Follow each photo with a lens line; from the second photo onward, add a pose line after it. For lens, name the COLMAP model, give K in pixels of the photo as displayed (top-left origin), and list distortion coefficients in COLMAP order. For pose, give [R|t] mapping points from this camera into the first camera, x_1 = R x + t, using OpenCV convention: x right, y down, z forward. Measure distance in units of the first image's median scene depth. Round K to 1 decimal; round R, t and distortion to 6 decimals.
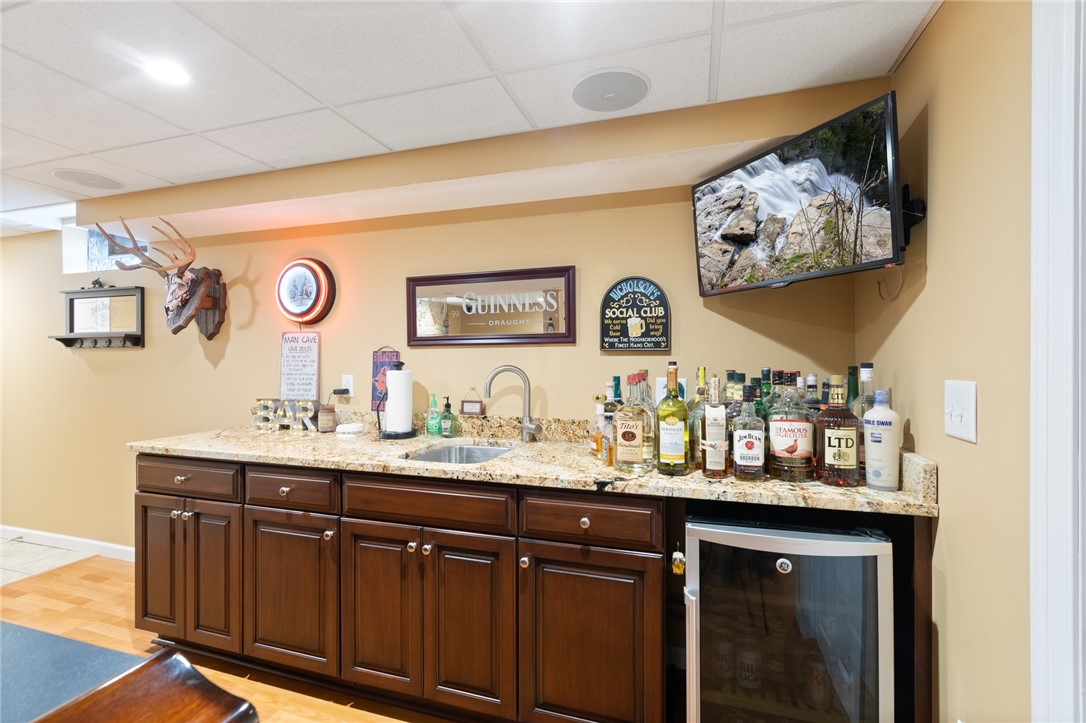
lens RADIAL K [[484.5, 0, 539.6], [0, 484.5, 365.2], [0, 0, 1]] dist [0.000456, -0.000529]
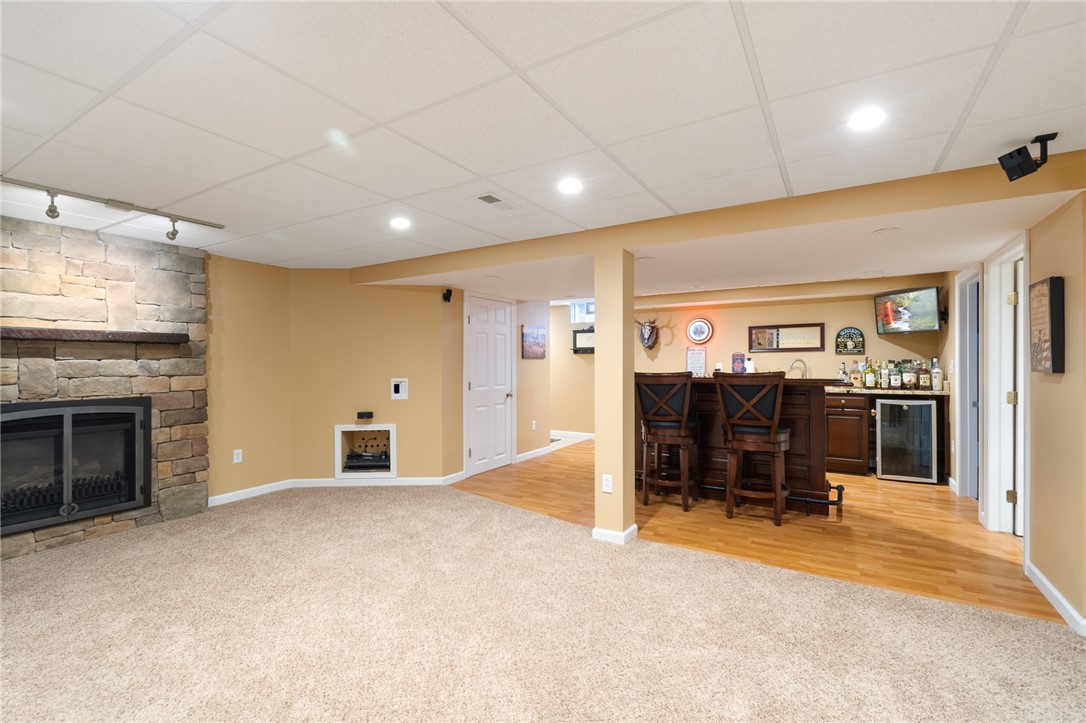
lens RADIAL K [[484.5, 0, 539.6], [0, 484.5, 365.2], [0, 0, 1]] dist [0.000456, -0.000529]
pose [[0.970021, -0.001006, -0.243018, -0.917433], [-0.000167, 0.999988, -0.004805, 0.055106], [0.243020, 0.004702, 0.970010, -2.283769]]
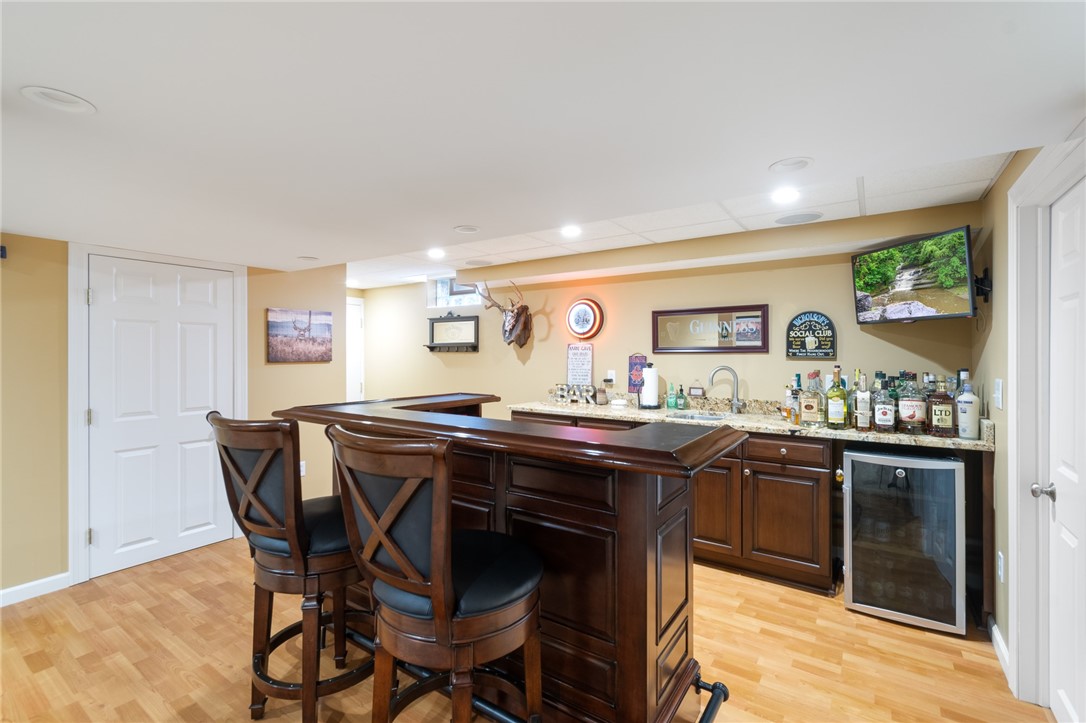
lens RADIAL K [[484.5, 0, 539.2], [0, 484.5, 356.7], [0, 0, 1]] dist [0.000210, 0.000477]
pose [[0.956854, 0.003555, -0.290547, -0.204643], [-0.004556, 0.999986, -0.002769, -0.026585], [0.290533, 0.003974, 0.956857, -0.823784]]
